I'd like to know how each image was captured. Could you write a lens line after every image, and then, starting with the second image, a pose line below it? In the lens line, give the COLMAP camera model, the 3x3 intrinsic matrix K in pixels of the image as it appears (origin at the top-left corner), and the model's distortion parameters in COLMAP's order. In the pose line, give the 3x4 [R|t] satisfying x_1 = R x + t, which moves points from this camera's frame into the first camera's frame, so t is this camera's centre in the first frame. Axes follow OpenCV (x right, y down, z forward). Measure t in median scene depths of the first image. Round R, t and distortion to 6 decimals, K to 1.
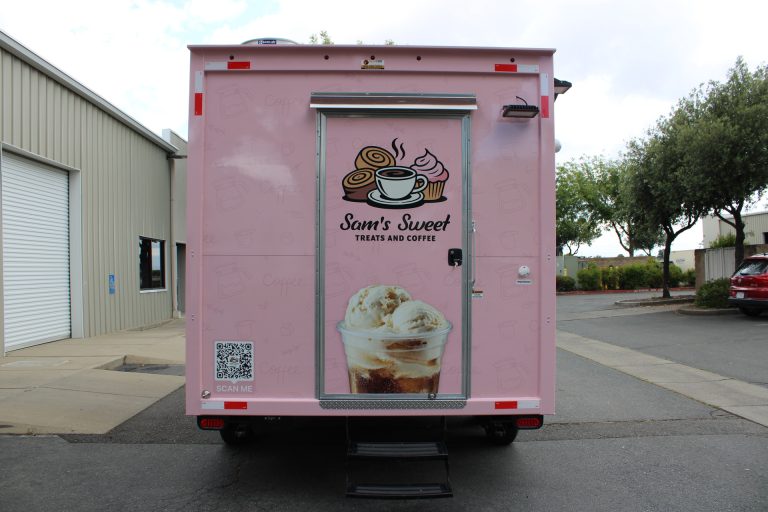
lens RADIAL K [[635.5, 0, 386.0], [0, 635.5, 253.7], [0, 0, 1]] dist [-0.144924, 0.105187]
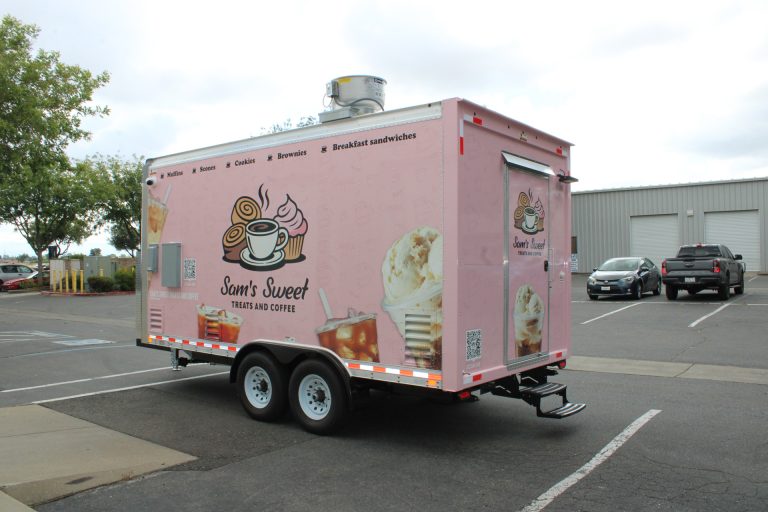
lens RADIAL K [[635.5, 0, 381.3], [0, 635.5, 252.9], [0, 0, 1]] dist [-0.144924, 0.105187]
pose [[0.646307, 0.015709, 0.762915, -1.377922], [-0.015599, 0.999851, -0.007373, -0.009321], [-0.762918, -0.007136, 0.646456, 0.288334]]
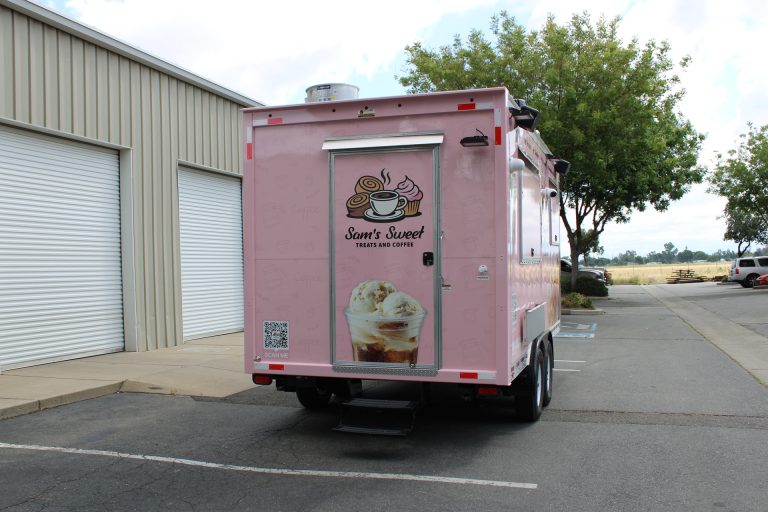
lens RADIAL K [[732.2, 0, 388.5], [0, 732.2, 255.8], [0, 0, 1]] dist [-0.099071, 0.000000]
pose [[0.941368, -0.012169, -0.337163, 0.535856], [0.016406, 0.999818, 0.009722, -0.016321], [0.336984, -0.014683, 0.941396, -0.431019]]
